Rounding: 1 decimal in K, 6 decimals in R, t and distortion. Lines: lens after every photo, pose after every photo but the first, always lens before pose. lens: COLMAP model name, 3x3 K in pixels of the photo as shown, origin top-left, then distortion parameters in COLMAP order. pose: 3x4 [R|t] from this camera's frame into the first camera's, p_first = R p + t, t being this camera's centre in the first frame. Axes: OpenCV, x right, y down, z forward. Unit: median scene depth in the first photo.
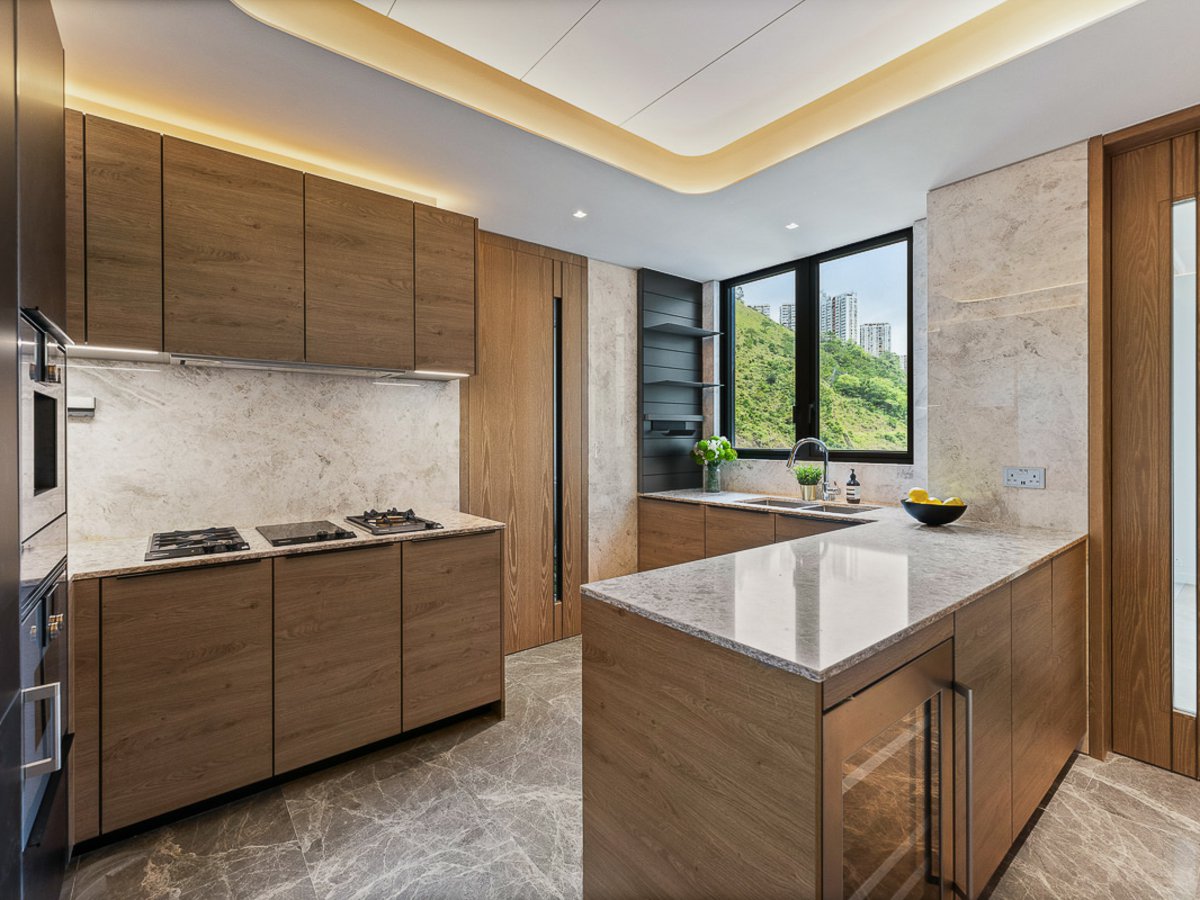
lens RADIAL K [[540.9, 0, 600.0], [0, 540.9, 450.0], [0, 0, 1]] dist [0.000036, 0.000178]
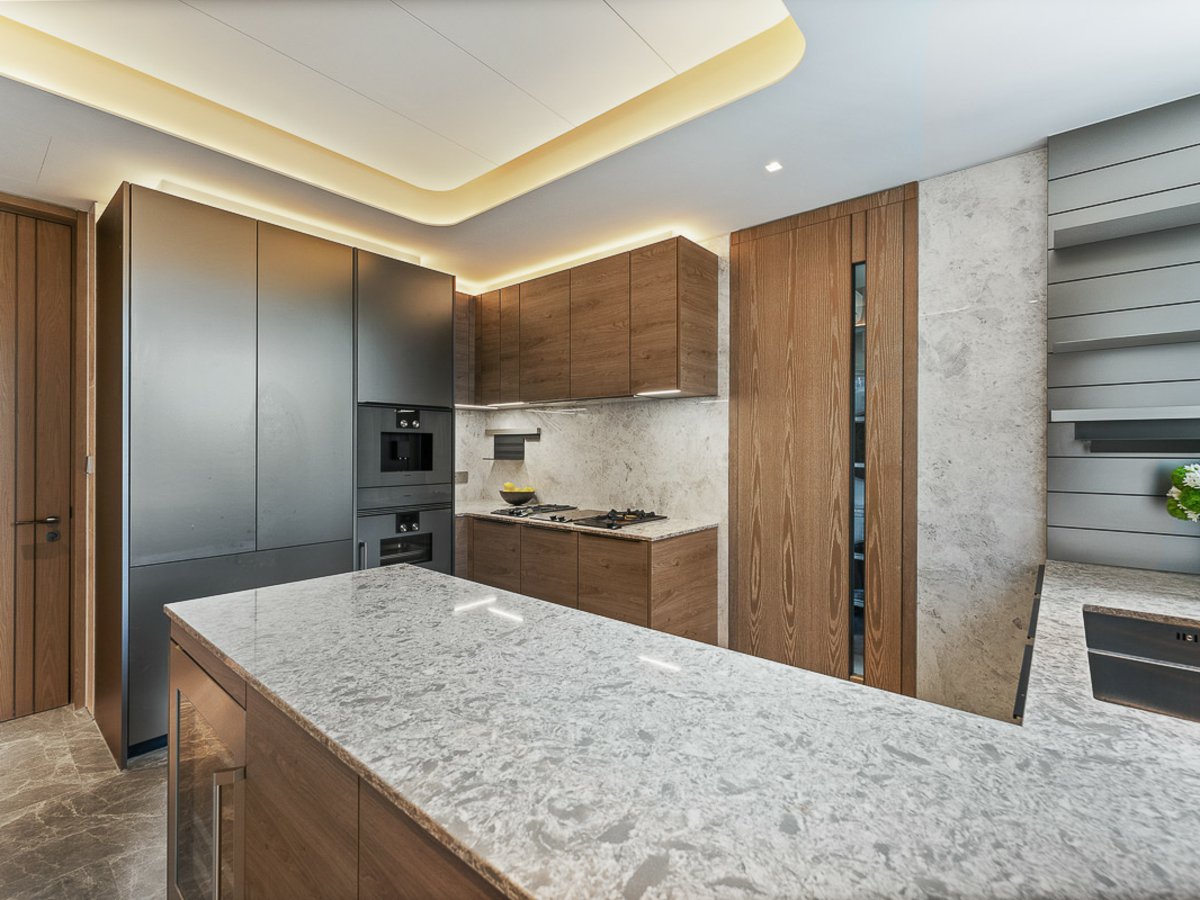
lens RADIAL K [[540.9, 0, 600.0], [0, 540.9, 450.0], [0, 0, 1]] dist [0.000036, 0.000178]
pose [[0.194928, 0.010915, -0.980757, 0.665938], [-0.022941, 0.999715, 0.006566, -0.026630], [0.980549, 0.021219, 0.195123, 0.593501]]
